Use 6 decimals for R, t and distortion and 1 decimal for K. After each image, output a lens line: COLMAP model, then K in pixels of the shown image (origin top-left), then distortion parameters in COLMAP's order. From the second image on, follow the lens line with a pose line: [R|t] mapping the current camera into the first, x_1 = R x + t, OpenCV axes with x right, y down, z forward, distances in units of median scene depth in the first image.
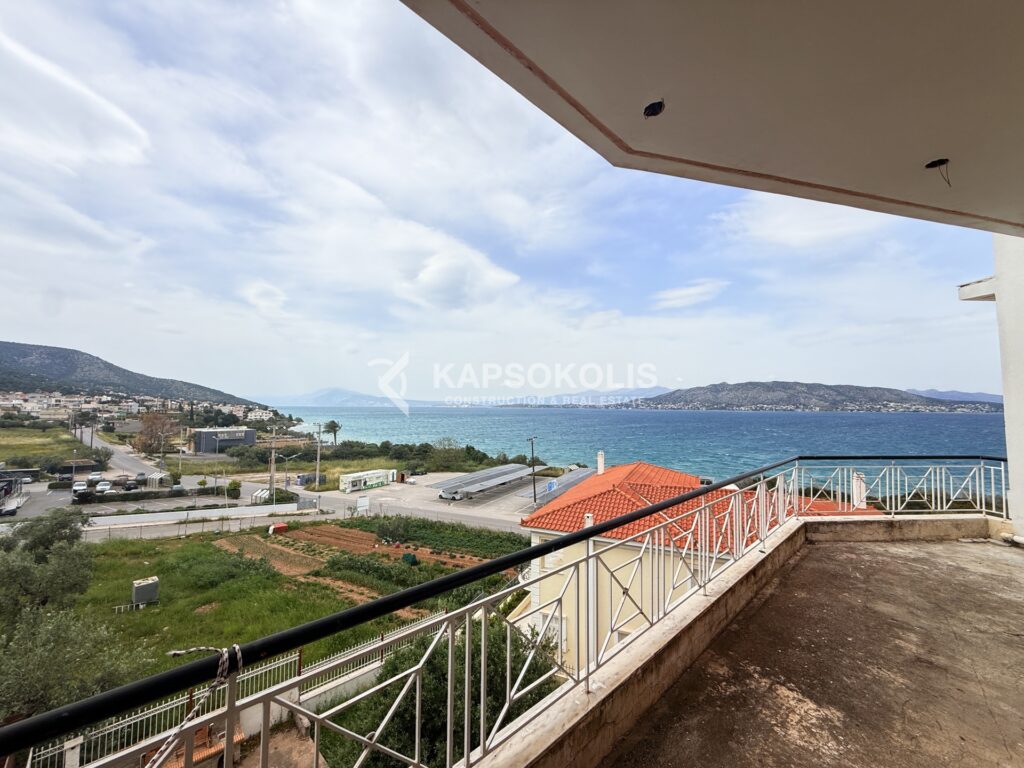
lens RADIAL K [[406.4, 0, 509.6], [0, 406.4, 381.7], [0, 0, 1]] dist [0.000699, -0.000028]
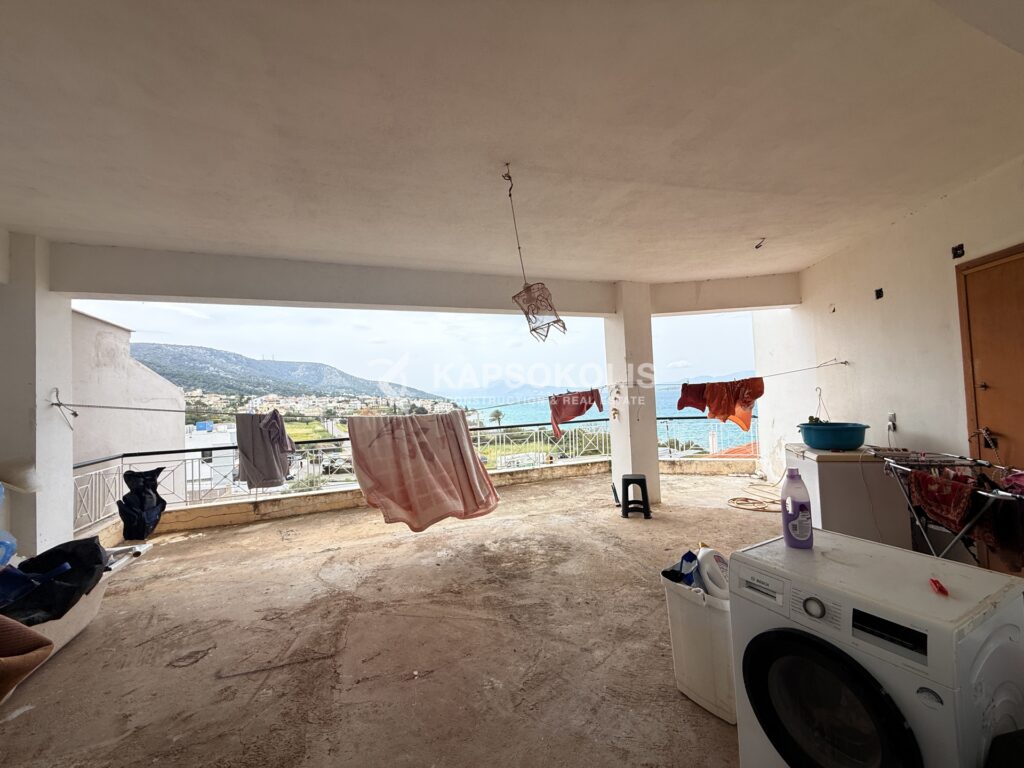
lens RADIAL K [[406.4, 0, 510.7], [0, 406.4, 383.7], [0, 0, 1]] dist [0.000699, -0.000028]
pose [[0.924102, -0.056641, -0.377926, 0.067896], [0.071016, 0.997182, 0.024196, -0.000205], [0.375490, -0.049198, 0.925520, -0.037237]]
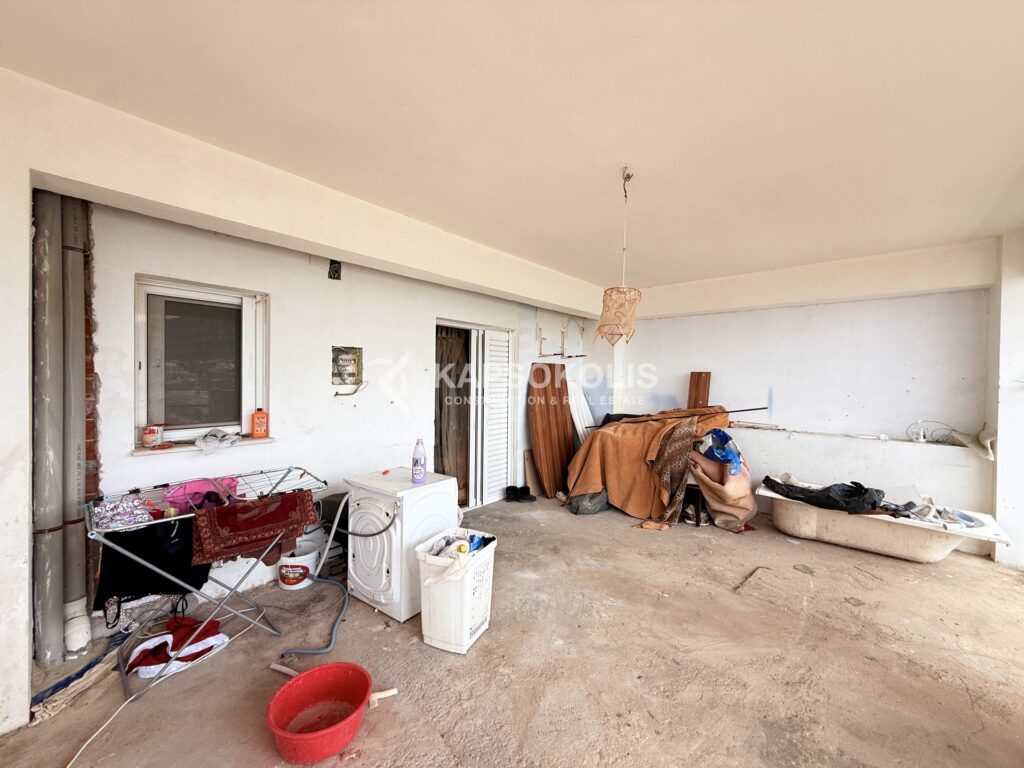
lens RADIAL K [[406.4, 0, 508.8], [0, 406.4, 383.9], [0, 0, 1]] dist [0.000699, -0.000028]
pose [[-0.997007, -0.016580, -0.075506, 0.070251], [-0.012483, 0.998441, -0.054410, 0.059613], [0.076291, -0.053305, -0.995660, 1.335937]]
